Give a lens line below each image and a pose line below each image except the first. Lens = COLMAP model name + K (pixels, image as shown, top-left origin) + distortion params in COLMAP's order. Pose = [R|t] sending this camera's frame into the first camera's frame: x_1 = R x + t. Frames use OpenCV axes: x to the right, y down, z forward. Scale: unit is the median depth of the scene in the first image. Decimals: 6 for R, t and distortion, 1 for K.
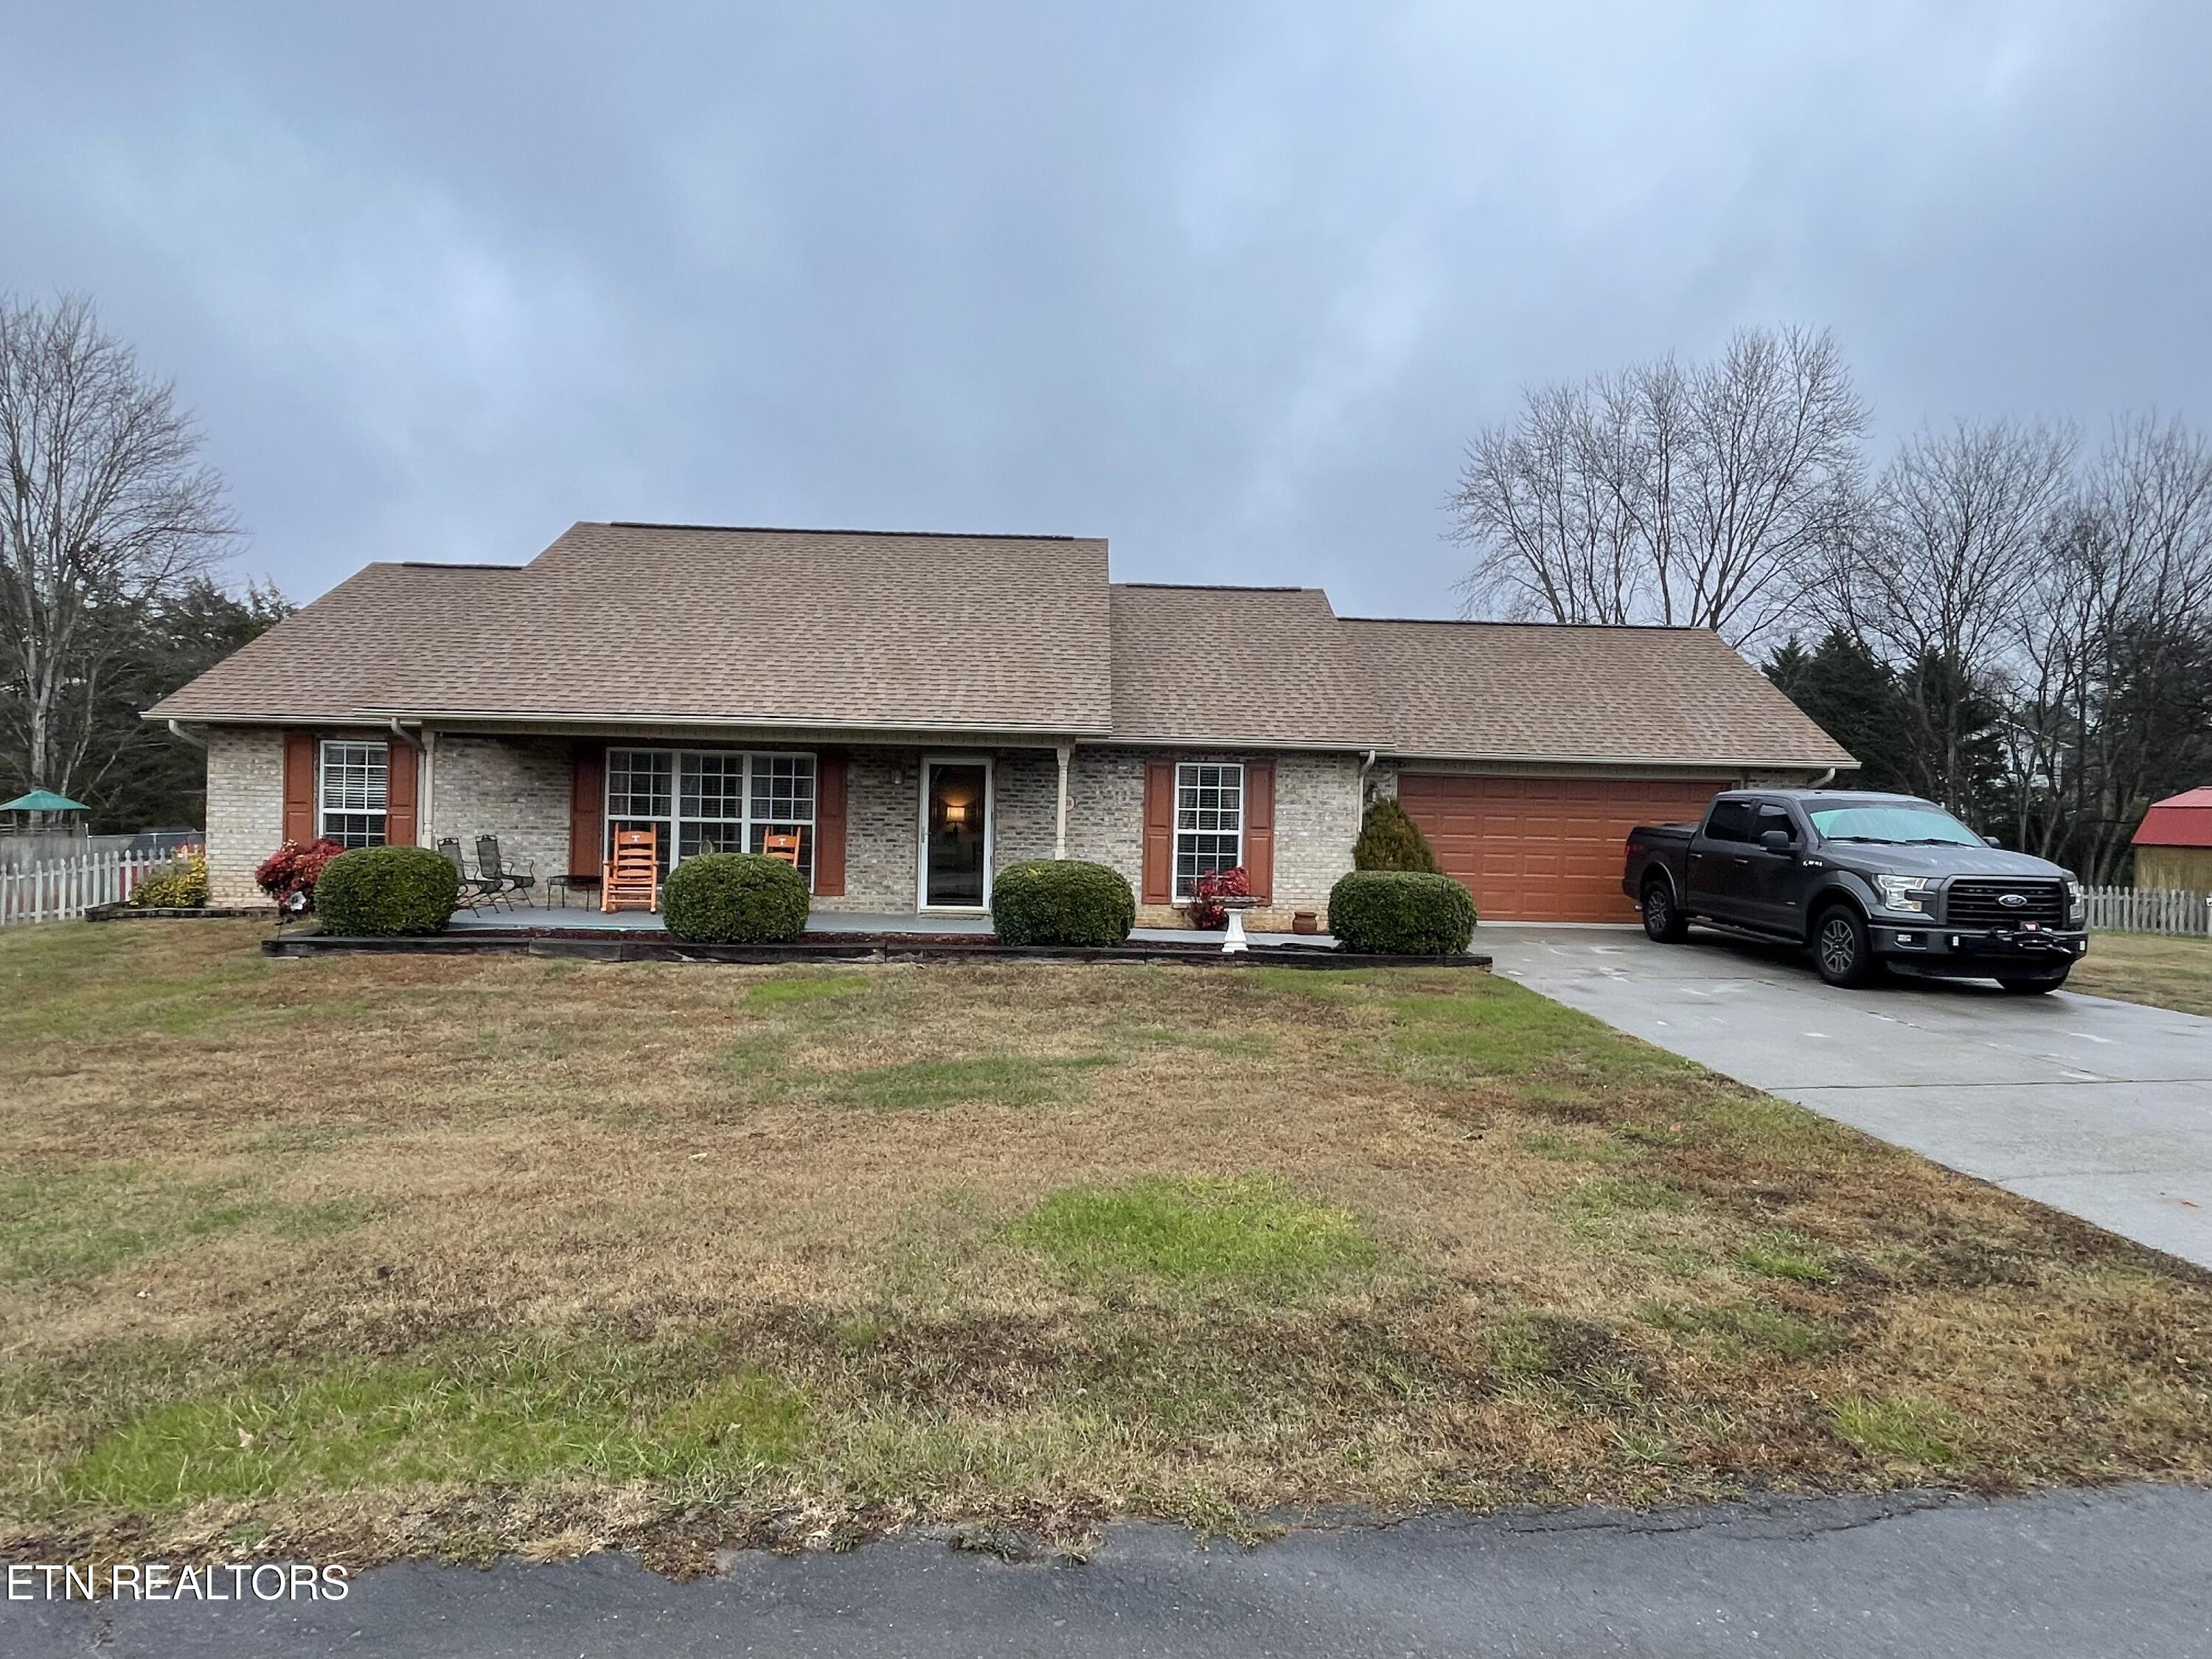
lens RADIAL K [[1200.8, 0, 1106.7], [0, 1200.8, 824.4], [0, 0, 1]] dist [-0.014671, 0.003374]
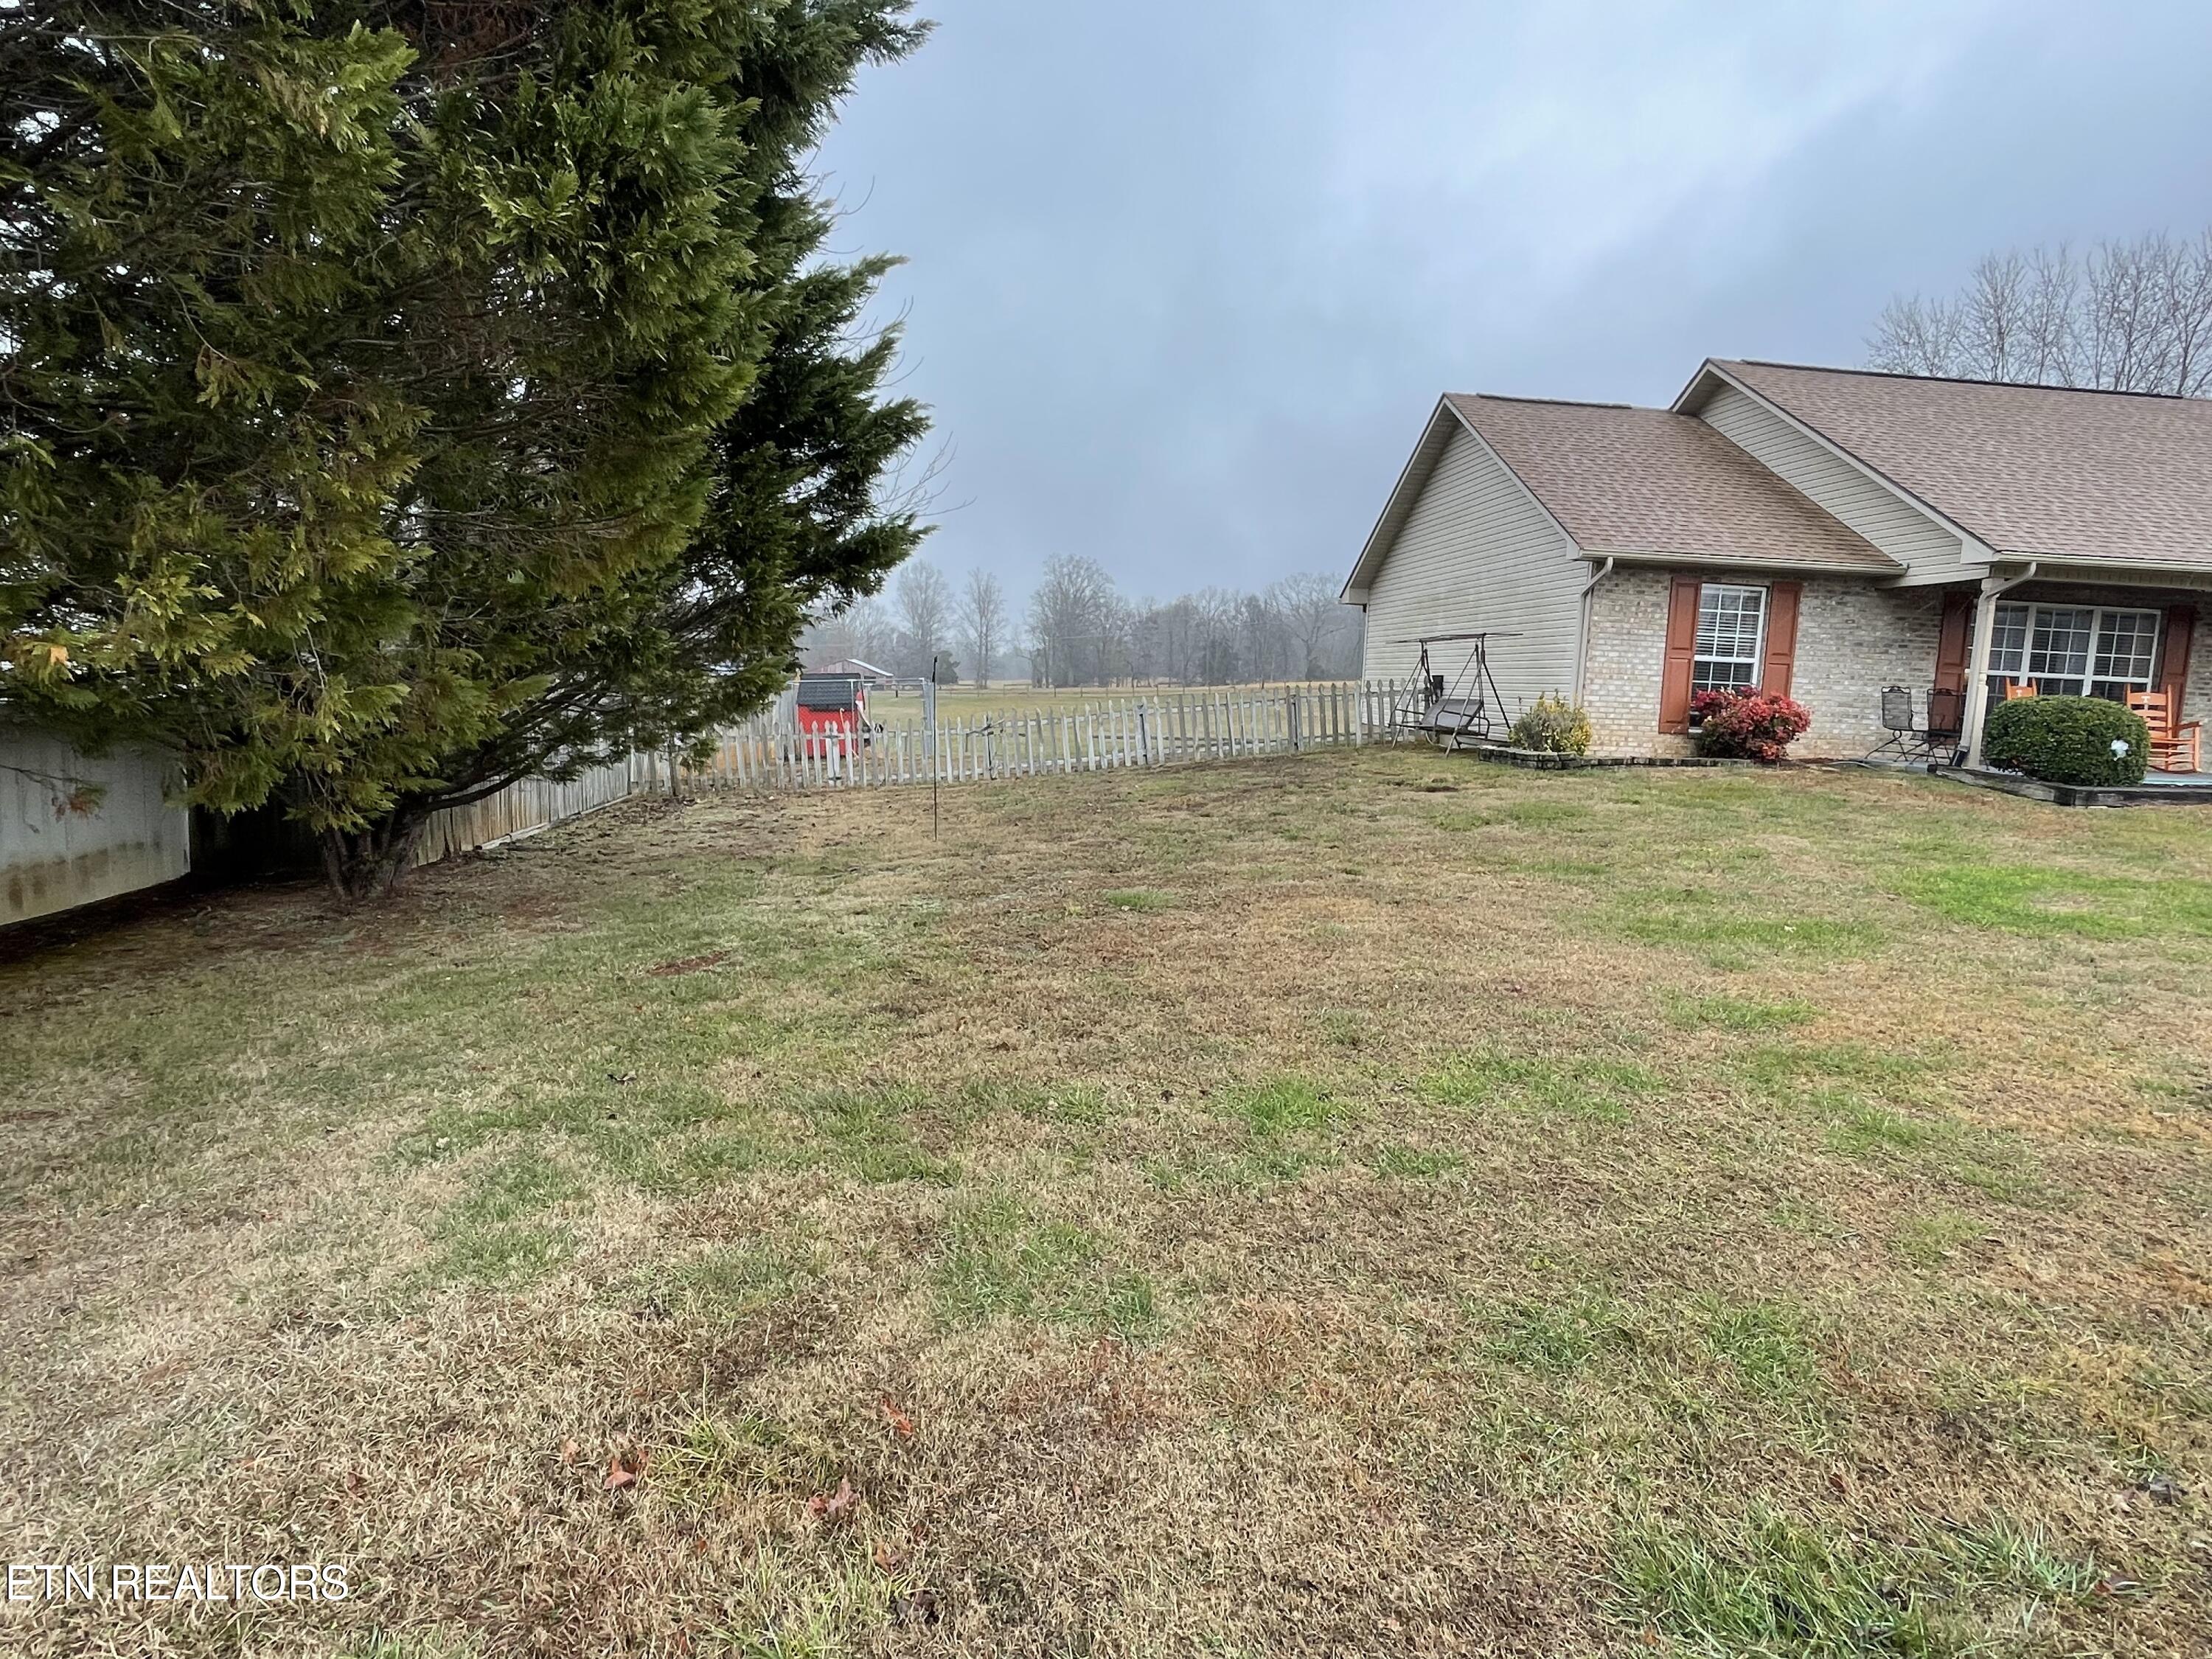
lens RADIAL K [[1200.8, 0, 1102.0], [0, 1200.8, 827.2], [0, 0, 1]] dist [-0.014671, 0.003374]
pose [[0.994163, 0.004958, 0.107774, -1.240856], [-0.023014, 0.985698, 0.166943, -0.026680], [-0.105404, -0.168448, 0.980059, 0.079446]]
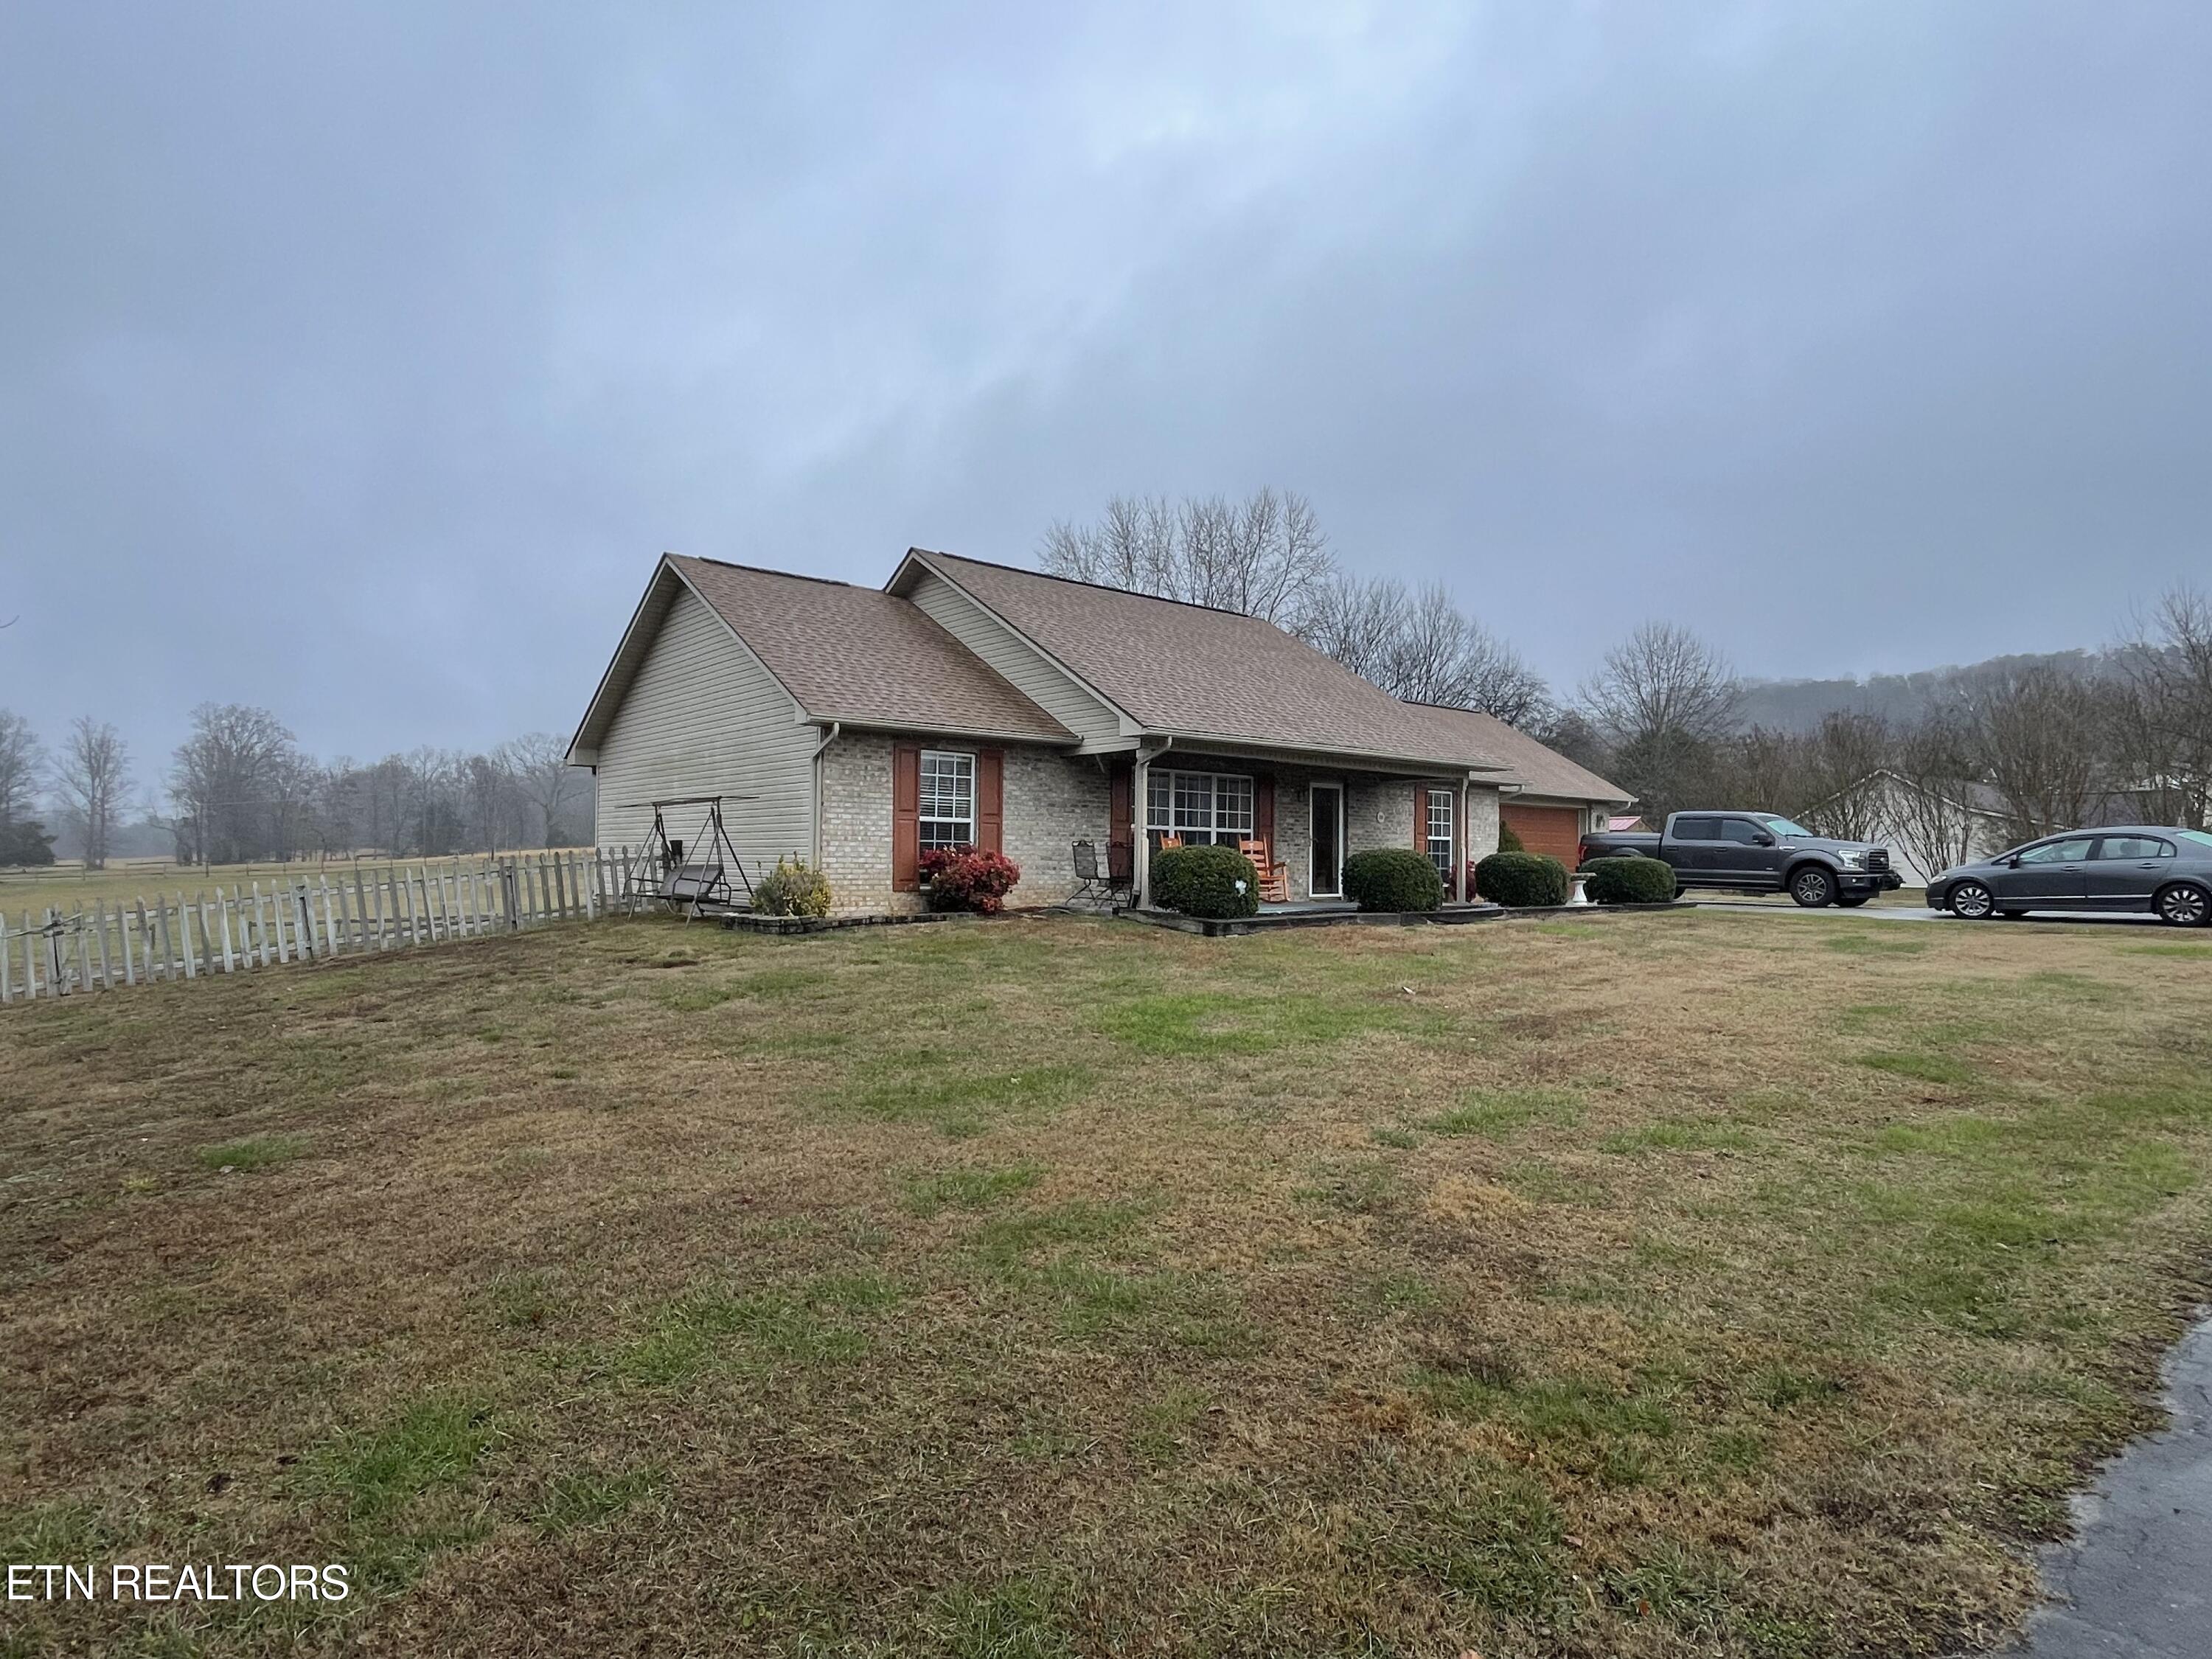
lens RADIAL K [[1200.8, 0, 1110.2], [0, 1200.8, 834.6], [0, 0, 1]] dist [-0.014671, 0.003374]
pose [[0.756988, -0.001167, 0.653428, -1.207165], [-0.020528, 0.999462, 0.025567, -0.027222], [-0.653107, -0.032767, 0.756557, 0.118572]]
